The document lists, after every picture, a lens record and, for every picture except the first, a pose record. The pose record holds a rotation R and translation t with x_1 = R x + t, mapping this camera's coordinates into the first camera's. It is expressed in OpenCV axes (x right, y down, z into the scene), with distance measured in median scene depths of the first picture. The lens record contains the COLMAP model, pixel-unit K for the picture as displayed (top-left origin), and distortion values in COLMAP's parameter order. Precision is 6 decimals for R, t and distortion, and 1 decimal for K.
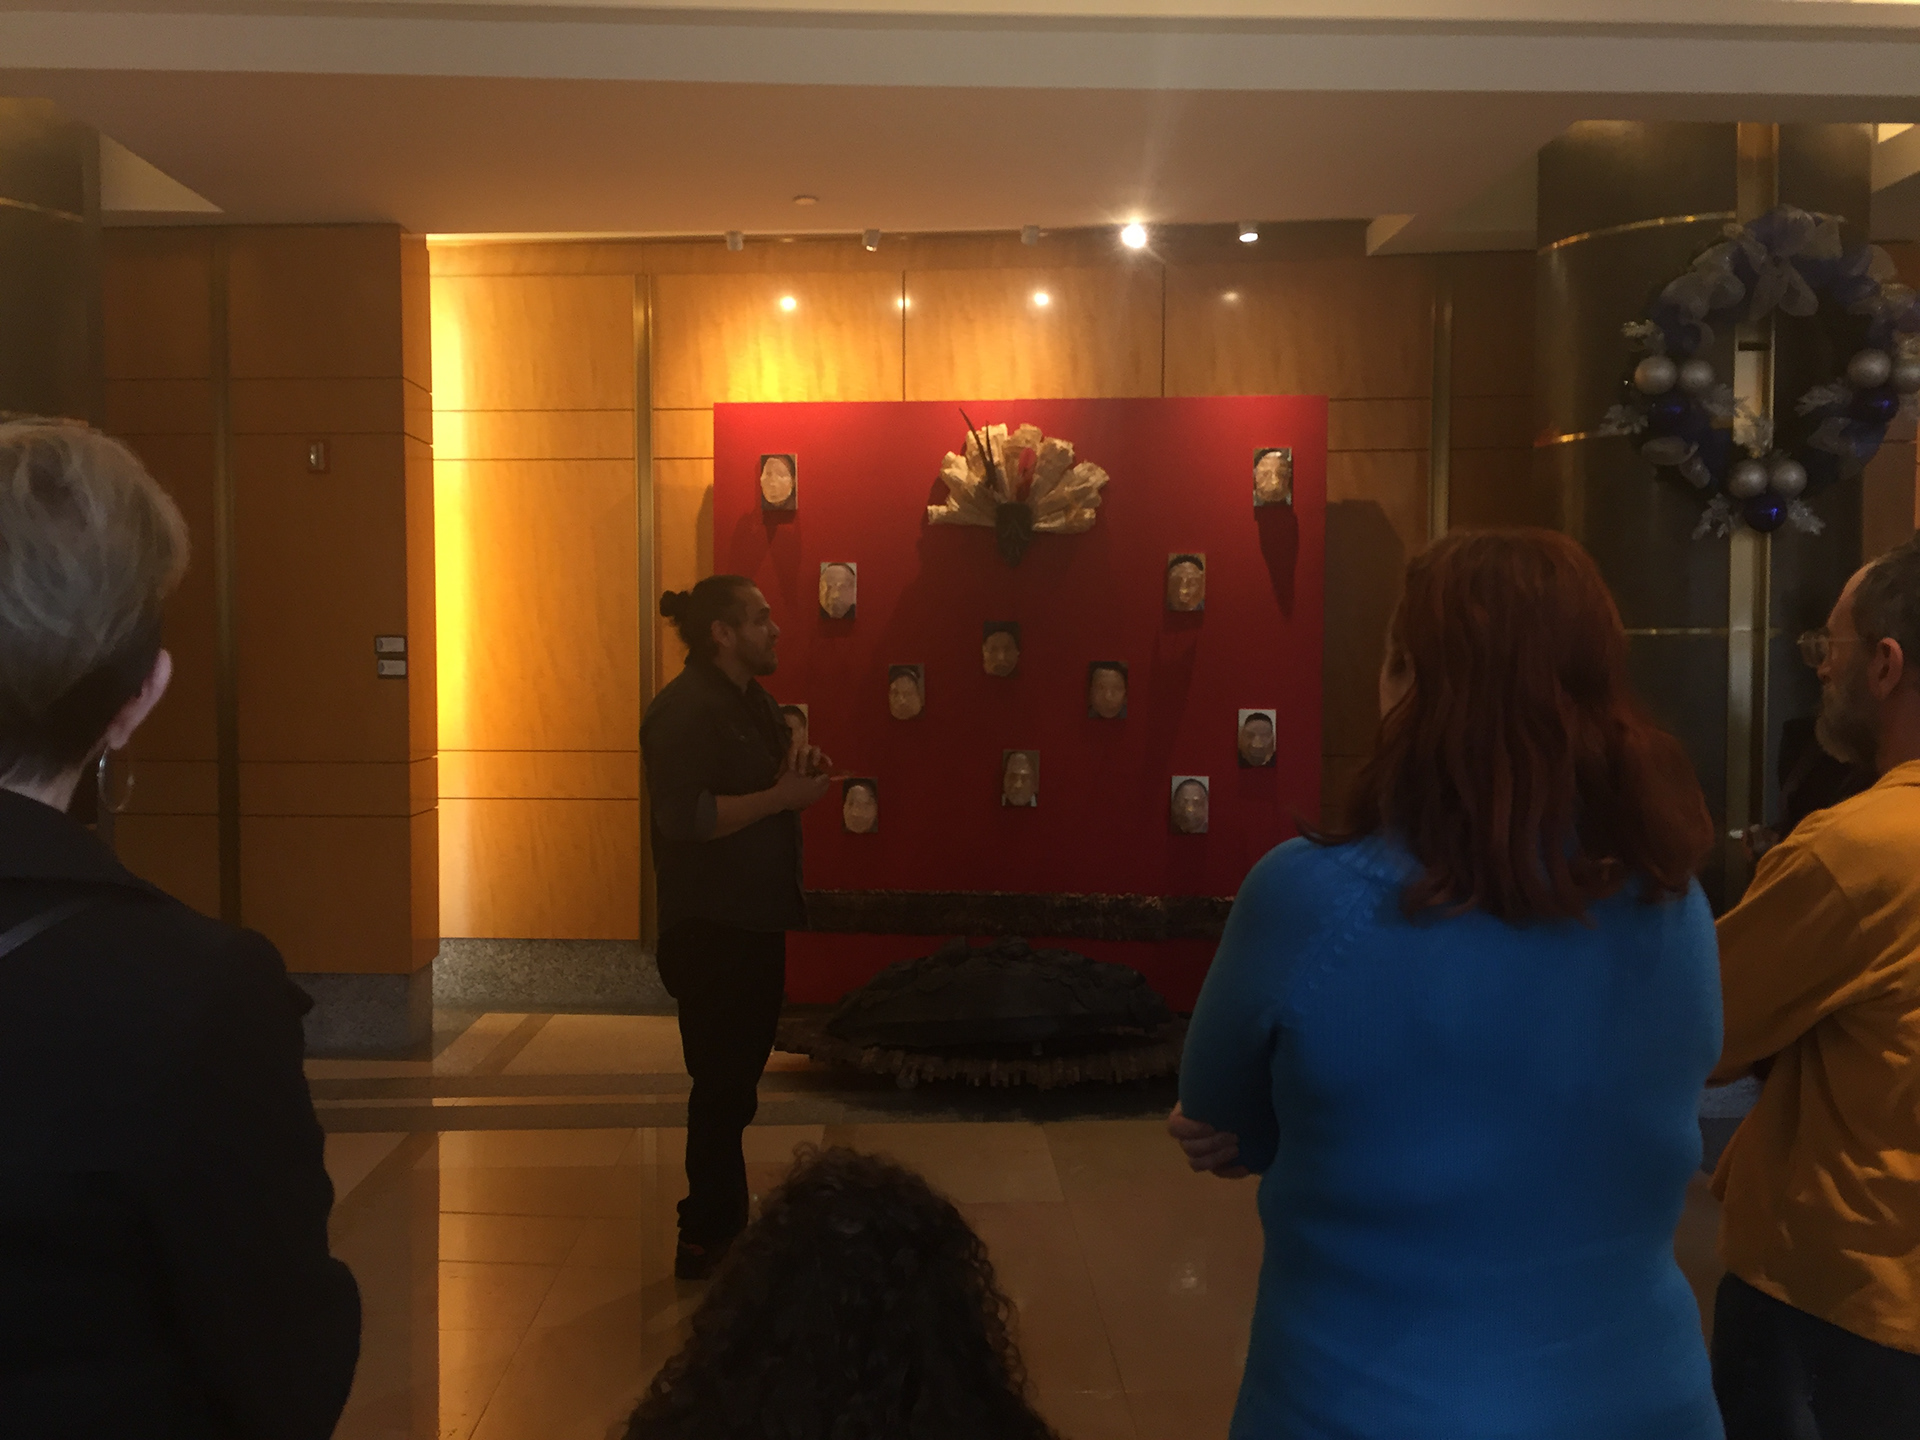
lens RADIAL K [[1626.2, 0, 969.0], [0, 1626.2, 715.0], [0, 0, 1]] dist [0.077788, -0.106933]
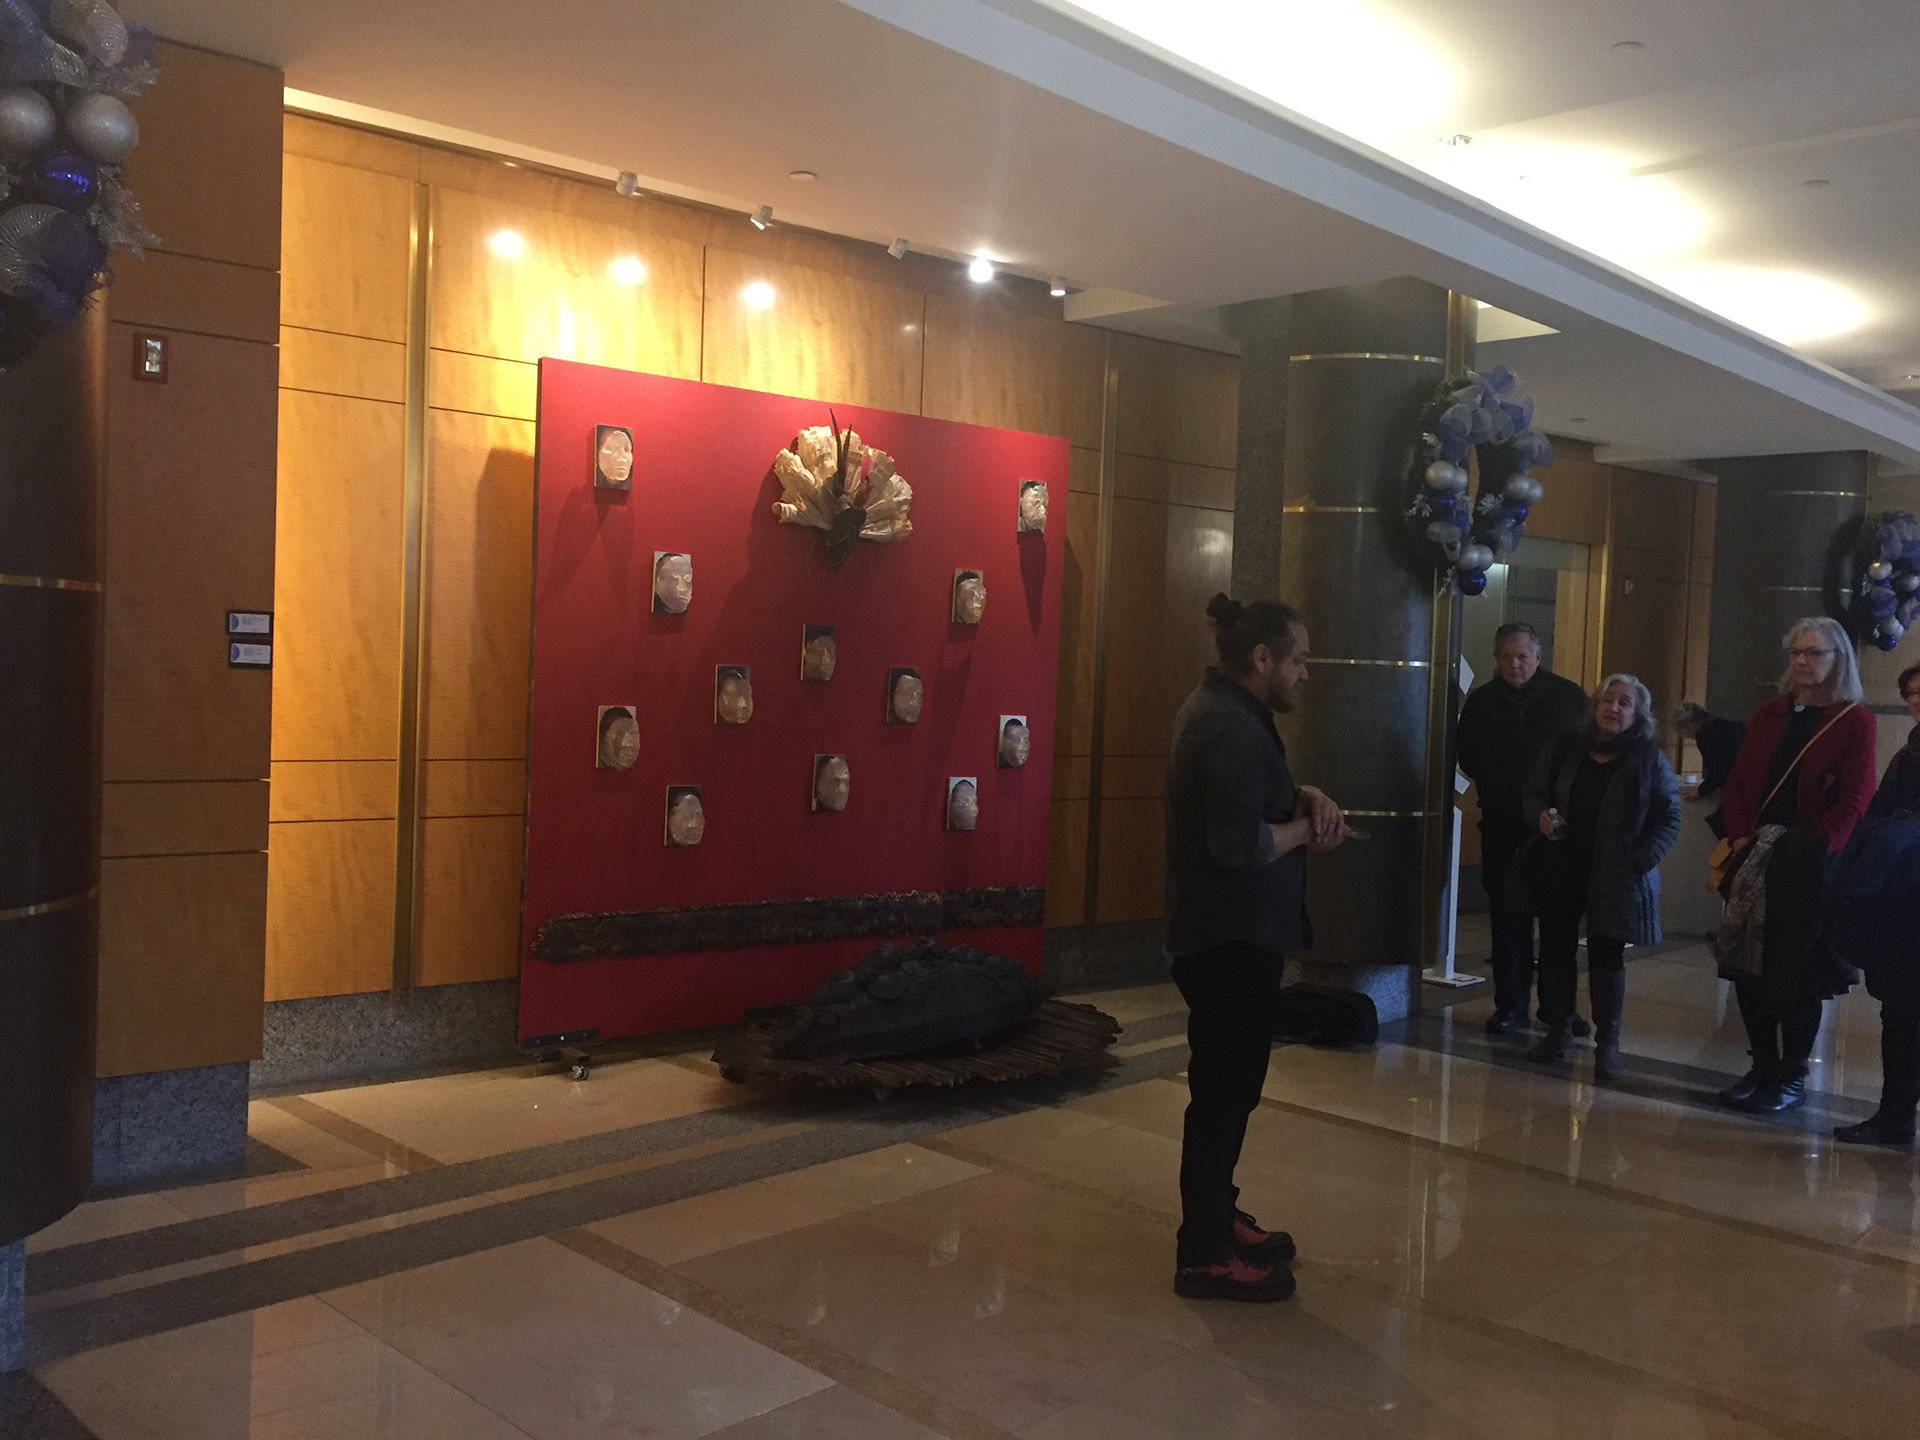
lens RADIAL K [[1634.9, 0, 968.2], [0, 1634.9, 718.0], [0, 0, 1]] dist [0.071329, -0.101841]
pose [[0.726750, 0.004747, 0.686886, -0.607922], [-0.011365, 0.999922, 0.005115, -0.007115], [-0.686808, -0.011524, 0.726748, 0.216323]]
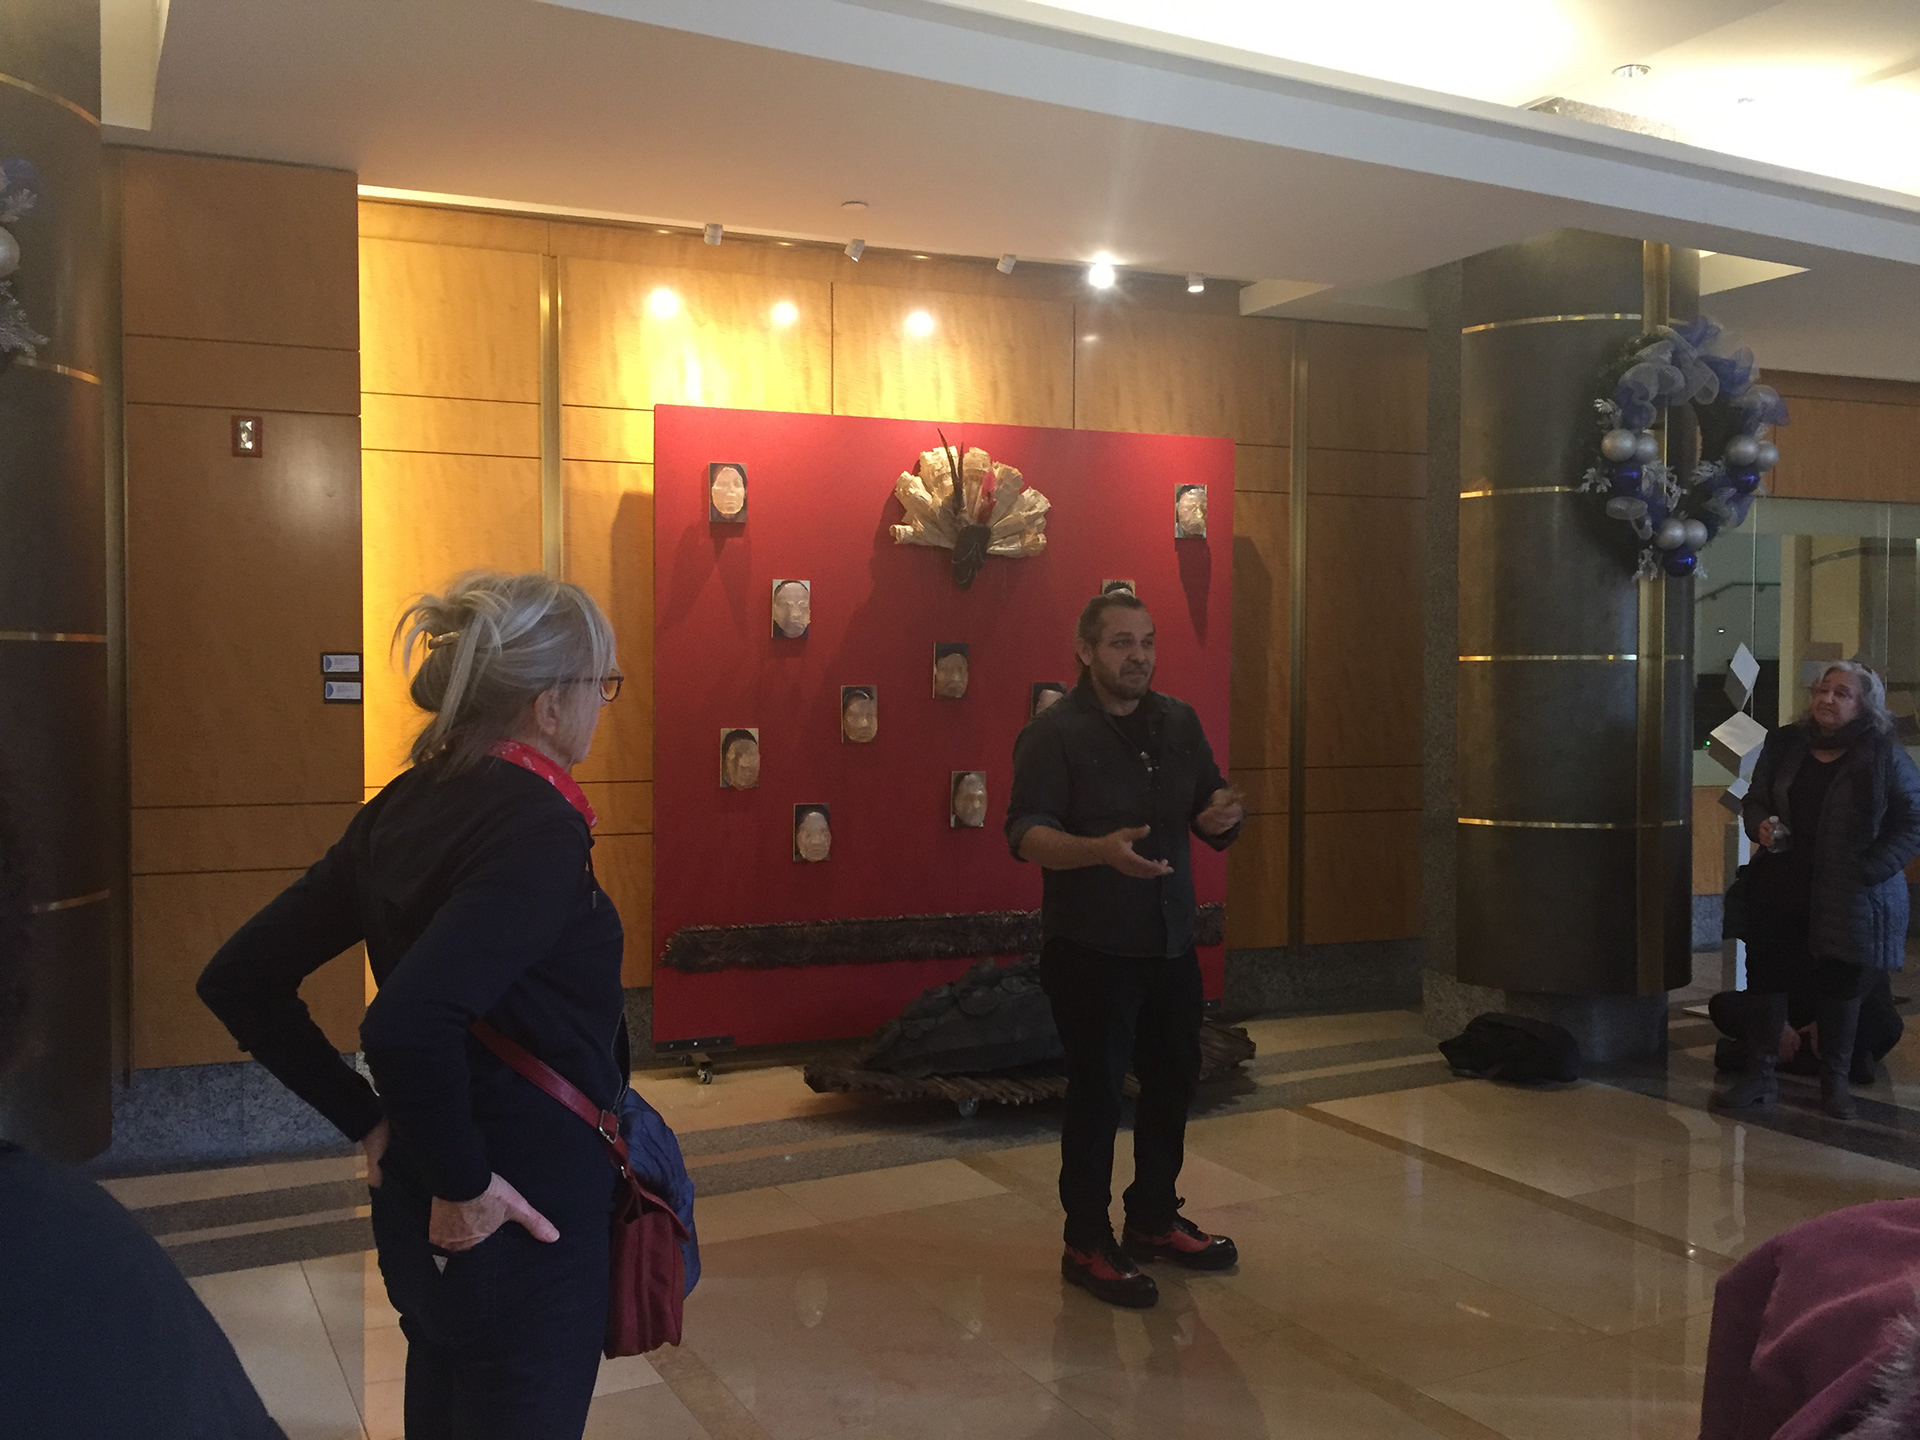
lens RADIAL K [[1634.9, 0, 968.2], [0, 1634.9, 718.0], [0, 0, 1]] dist [0.071329, -0.101841]
pose [[0.902599, -0.010386, 0.430358, -0.410606], [0.015367, 0.999849, -0.008101, -0.003014], [-0.430209, 0.013925, 0.902622, 0.089459]]
